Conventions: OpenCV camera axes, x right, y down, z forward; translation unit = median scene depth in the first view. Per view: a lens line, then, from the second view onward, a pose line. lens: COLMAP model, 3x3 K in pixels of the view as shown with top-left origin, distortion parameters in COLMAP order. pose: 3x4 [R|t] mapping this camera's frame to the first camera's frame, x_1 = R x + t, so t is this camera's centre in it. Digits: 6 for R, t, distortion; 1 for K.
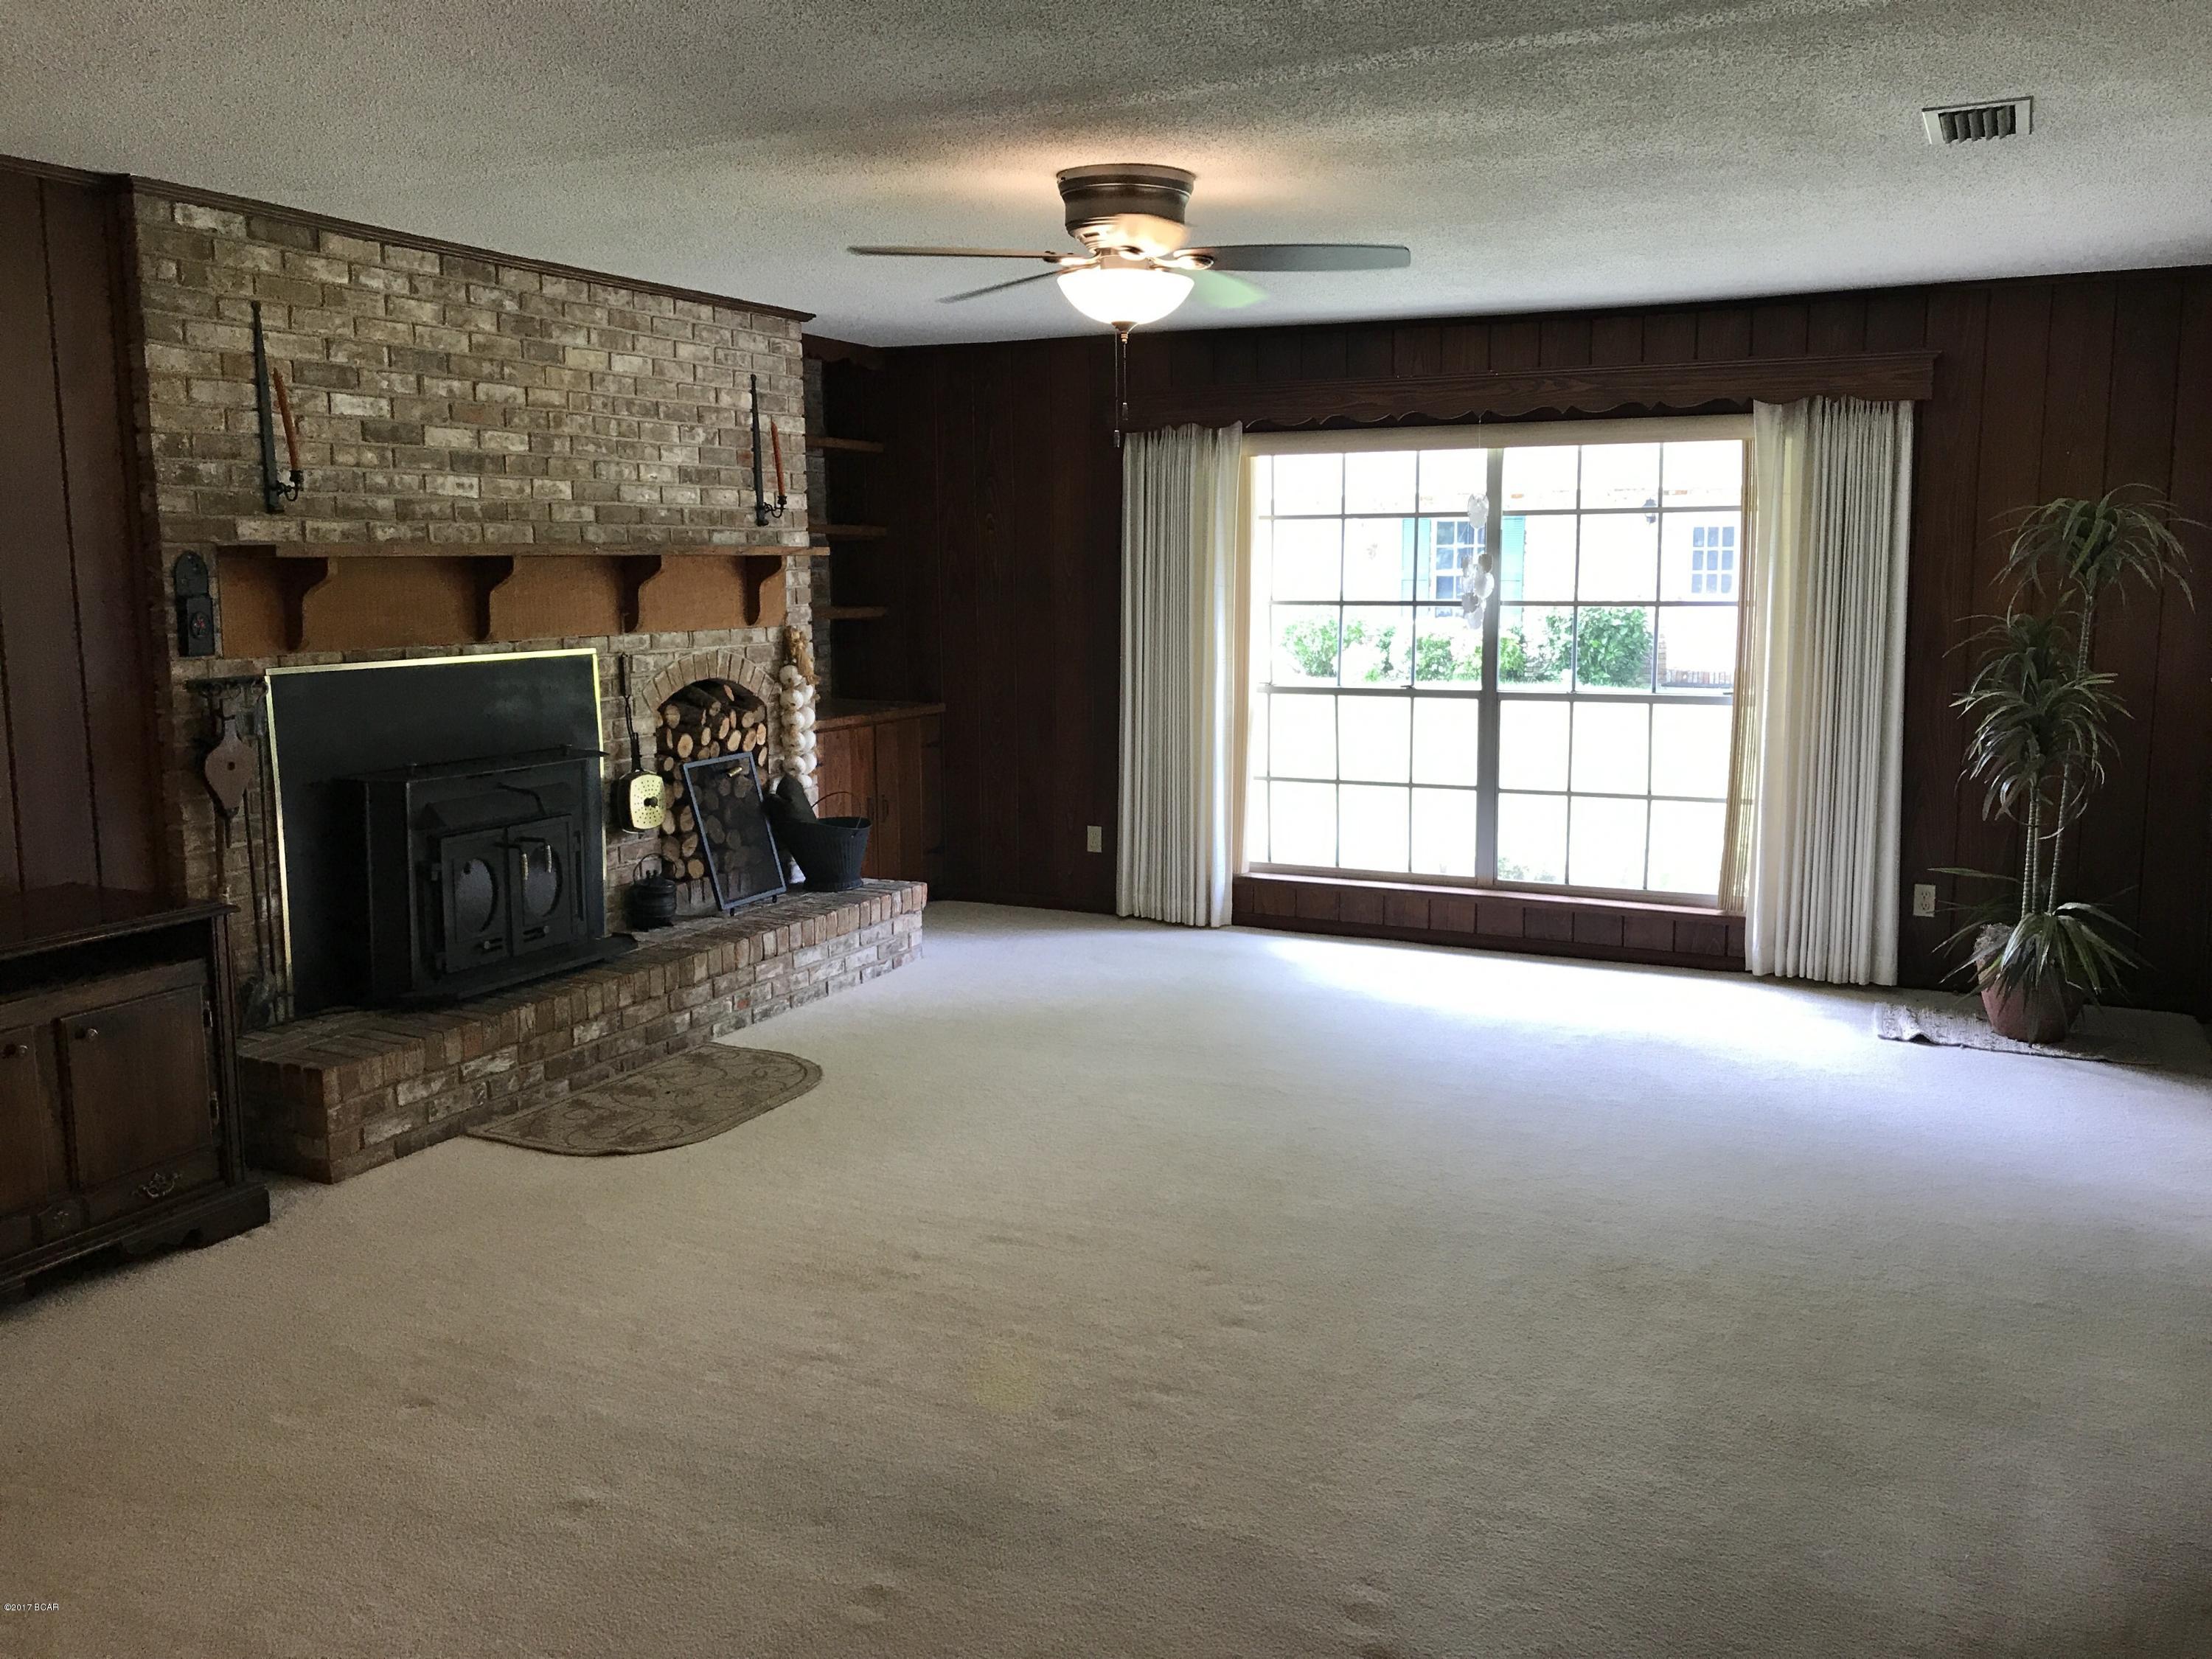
lens RADIAL K [[1825.2, 0, 1106.5], [0, 1825.2, 846.4], [0, 0, 1]] dist [0.032444, -0.038269]
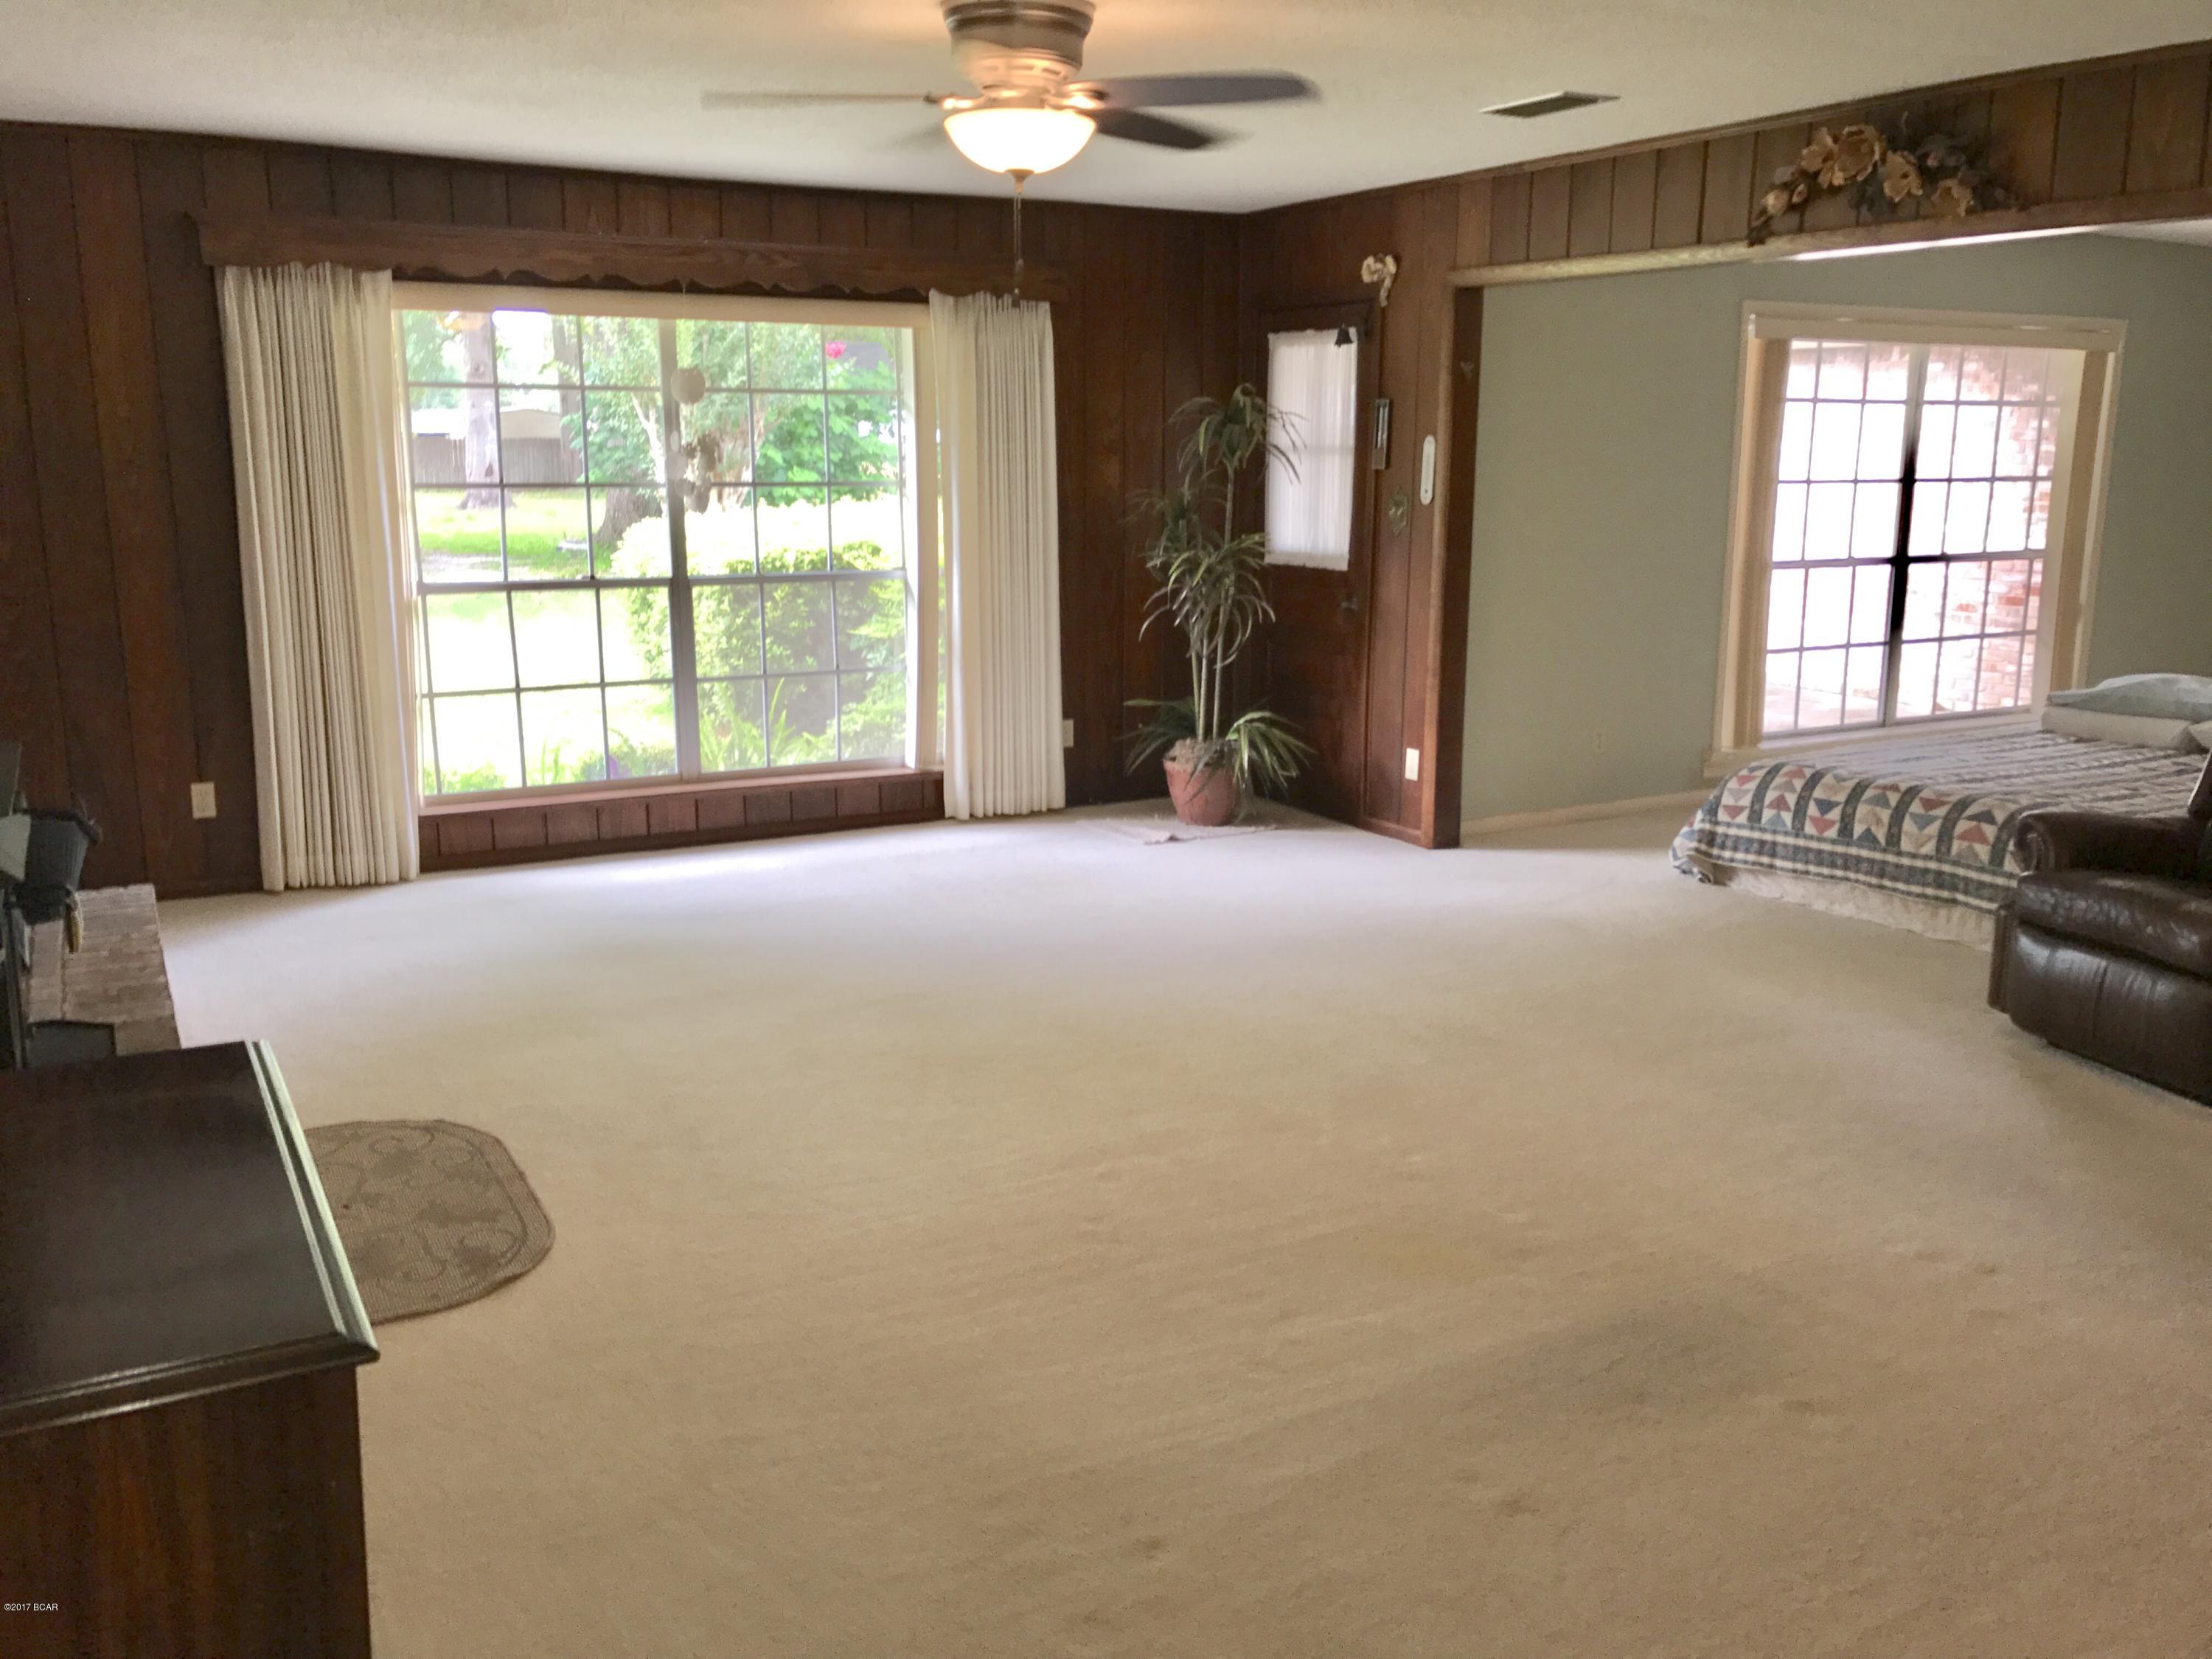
lens RADIAL K [[1825.2, 0, 1101.9], [0, 1825.2, 813.7], [0, 0, 1]] dist [0.032444, -0.038269]
pose [[0.577773, -0.157983, 0.800762, -0.548936], [0.123497, 0.986714, 0.105563, -0.044811], [-0.806800, 0.037900, 0.589607, 0.326045]]
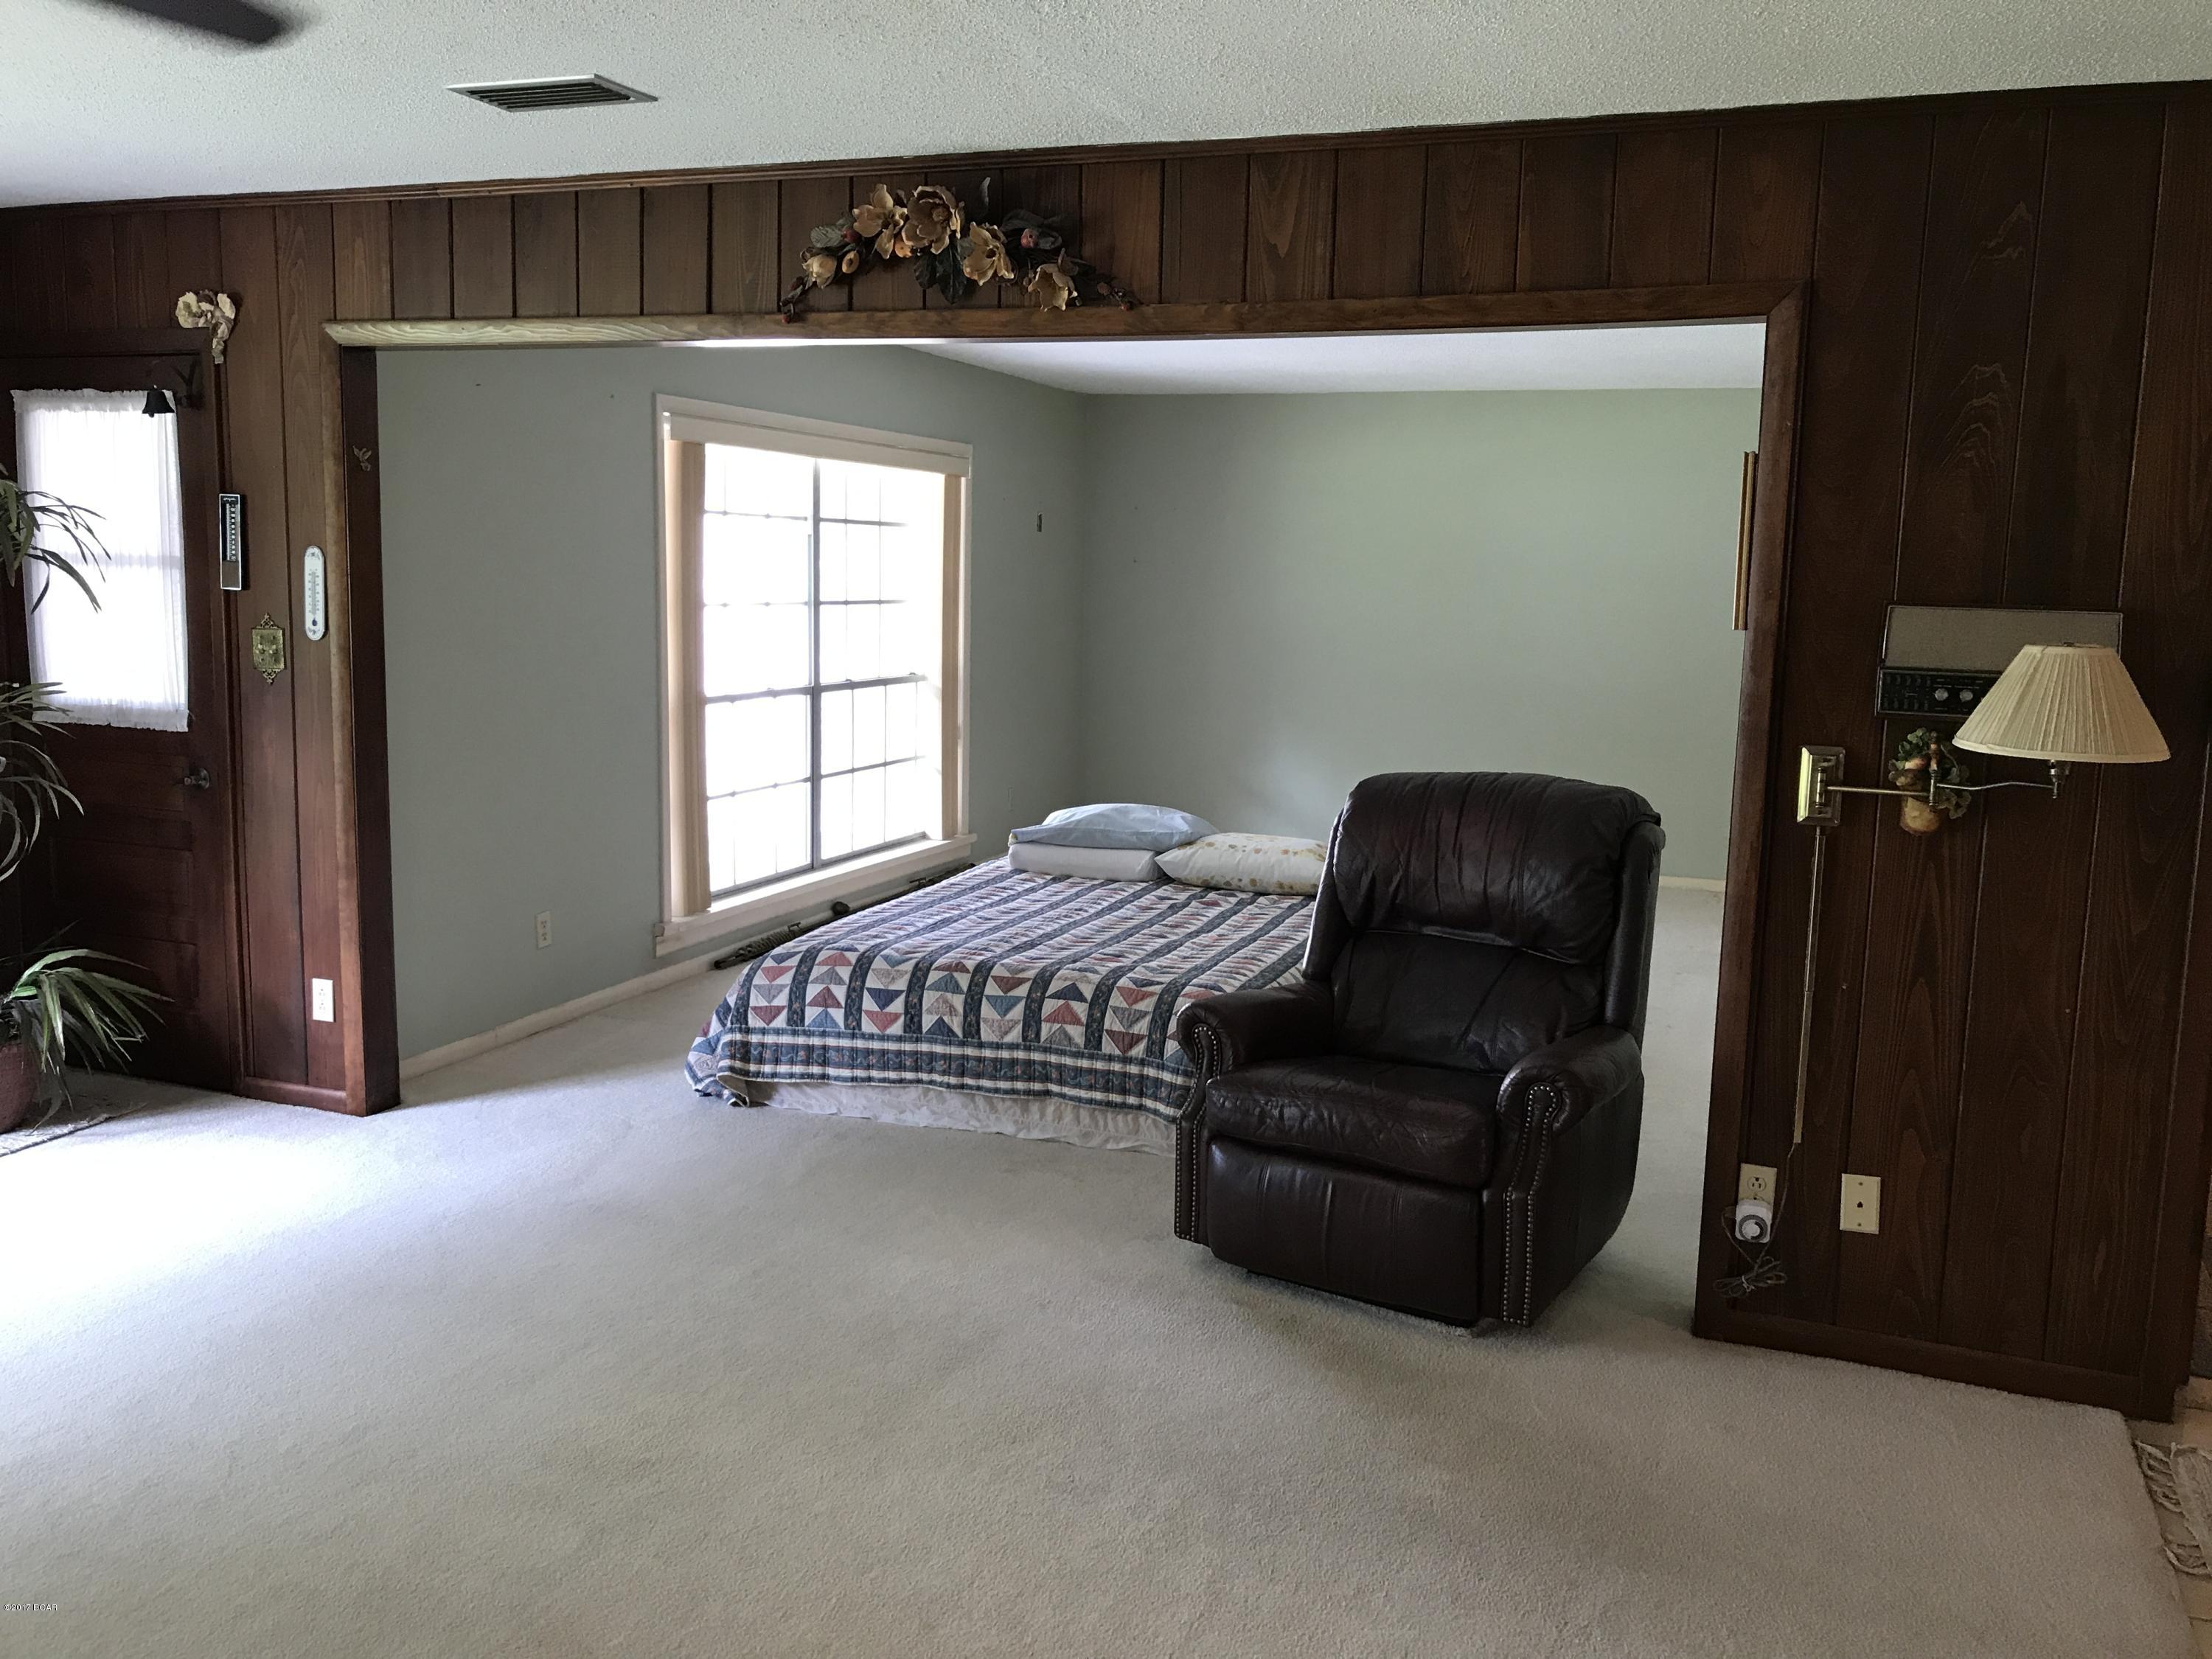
lens RADIAL K [[1825.2, 0, 1087.3], [0, 1825.2, 797.5], [0, 0, 1]] dist [0.032444, -0.038269]
pose [[-0.072793, -0.127135, 0.989211, -0.333033], [0.135867, 0.981331, 0.136120, -0.085861], [-0.988049, 0.144310, -0.054161, 0.542909]]
